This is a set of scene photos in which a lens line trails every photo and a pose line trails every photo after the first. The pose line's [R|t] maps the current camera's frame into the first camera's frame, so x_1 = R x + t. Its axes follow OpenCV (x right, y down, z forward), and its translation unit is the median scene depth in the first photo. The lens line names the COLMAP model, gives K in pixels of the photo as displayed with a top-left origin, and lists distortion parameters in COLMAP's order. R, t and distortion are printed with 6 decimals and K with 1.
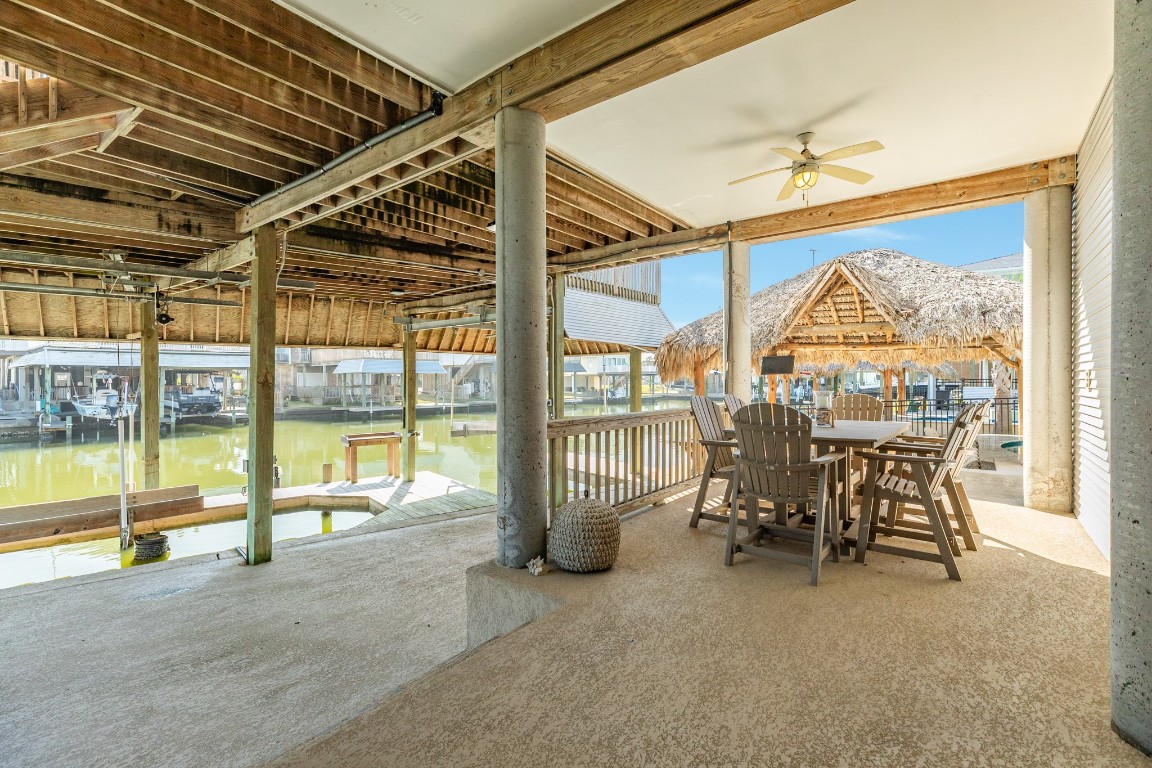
lens RADIAL K [[510.9, 0, 576.9], [0, 510.9, 383.7], [0, 0, 1]] dist [0.000883, -0.000179]
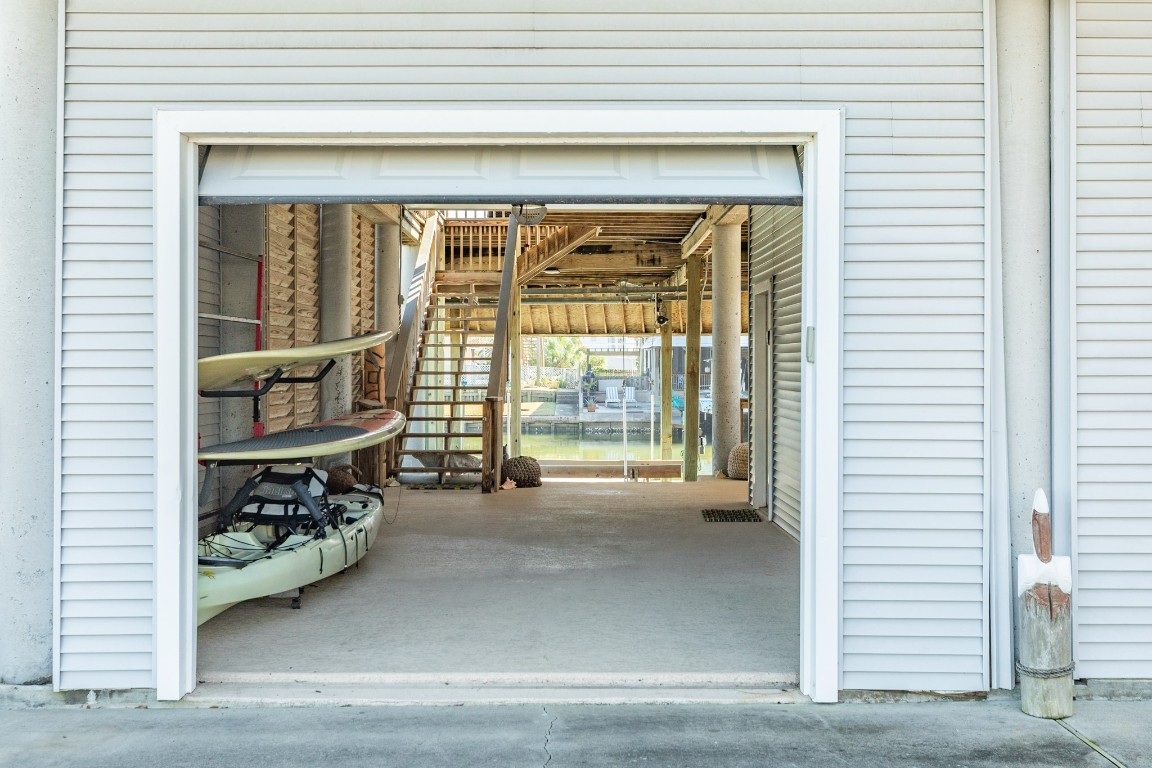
lens RADIAL K [[1094.9, 0, 576.4], [0, 1094.9, 380.8], [0, 0, 1]] dist [-0.000330, 0.000000]
pose [[0.608152, 0.013504, -0.793706, 1.448739], [-0.005306, 0.999902, 0.012947, -0.016231], [0.793803, -0.003663, 0.608164, -0.956975]]
